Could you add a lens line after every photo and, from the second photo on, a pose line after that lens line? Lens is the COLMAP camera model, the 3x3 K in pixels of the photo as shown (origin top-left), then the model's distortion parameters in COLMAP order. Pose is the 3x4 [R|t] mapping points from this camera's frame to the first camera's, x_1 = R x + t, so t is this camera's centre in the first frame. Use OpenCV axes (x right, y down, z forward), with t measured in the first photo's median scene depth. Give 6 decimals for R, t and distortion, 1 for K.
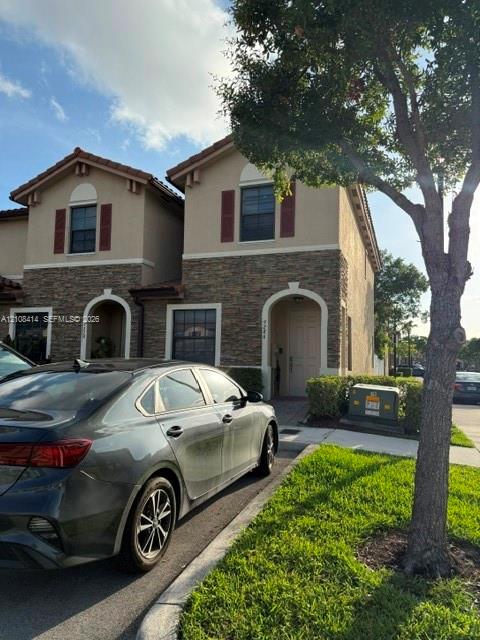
lens RADIAL K [[455.8, 0, 237.3], [0, 455.8, 322.2], [0, 0, 1]] dist [0.084293, -0.002607]
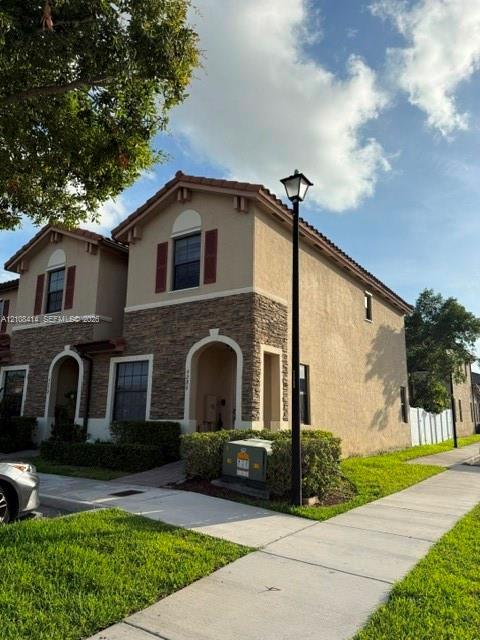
lens RADIAL K [[455.8, 0, 241.9], [0, 455.8, 318.2], [0, 0, 1]] dist [0.084293, -0.002607]
pose [[0.968160, -0.056646, -0.243839, 0.393637], [0.025605, 0.991361, -0.128635, 0.013160], [0.249019, 0.118296, 0.961247, 0.092762]]
